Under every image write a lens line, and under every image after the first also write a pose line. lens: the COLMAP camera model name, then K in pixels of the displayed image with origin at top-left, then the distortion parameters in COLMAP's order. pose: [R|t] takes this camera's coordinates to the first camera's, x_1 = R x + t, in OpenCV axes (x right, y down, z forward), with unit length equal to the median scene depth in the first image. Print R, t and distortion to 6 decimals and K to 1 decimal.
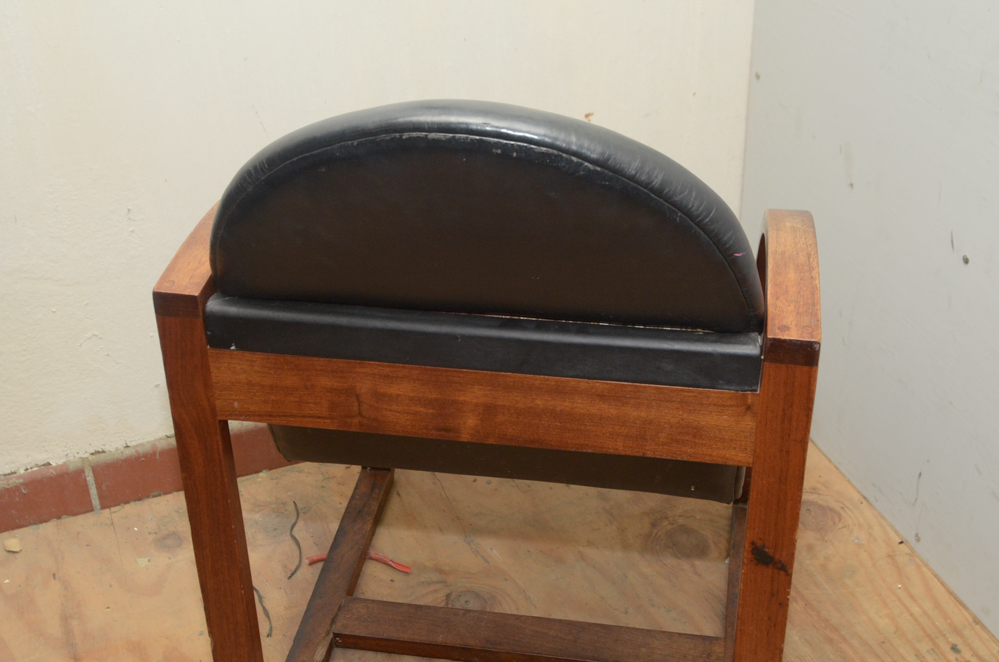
lens RADIAL K [[1436.2, 0, 497.7], [0, 1436.2, 330.2], [0, 0, 1]] dist [0.012991, 0.000000]
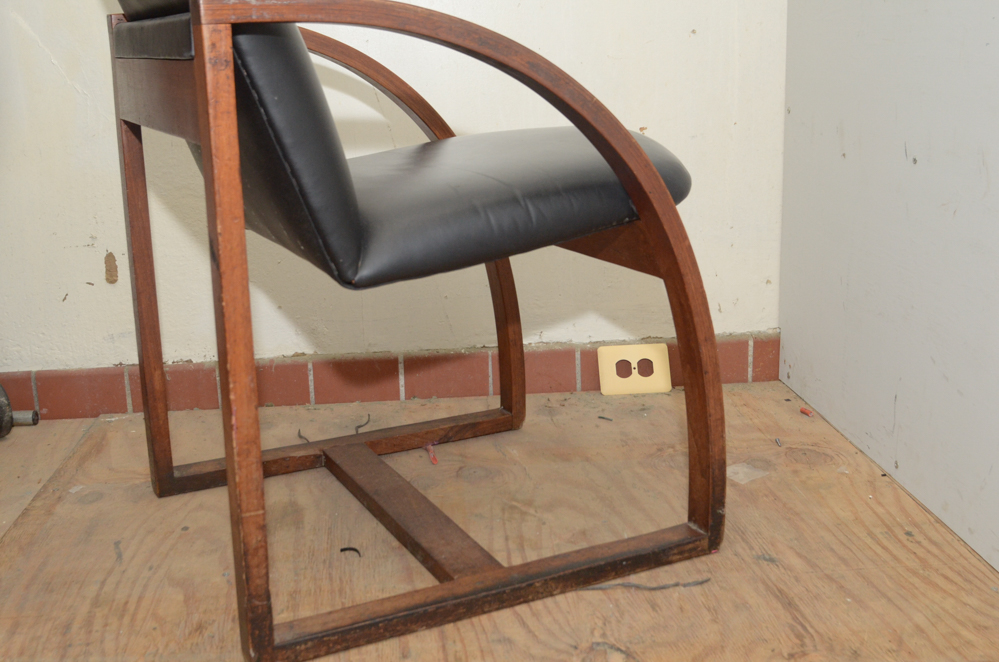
lens RADIAL K [[1134.4, 0, 495.3], [0, 1134.4, 335.6], [0, 0, 1]] dist [-0.020457, 0.000000]
pose [[0.964110, 0.065473, -0.257303, 0.205583], [-0.141109, 0.947270, -0.287694, 0.321792], [0.224899, 0.313677, 0.922511, 0.125129]]
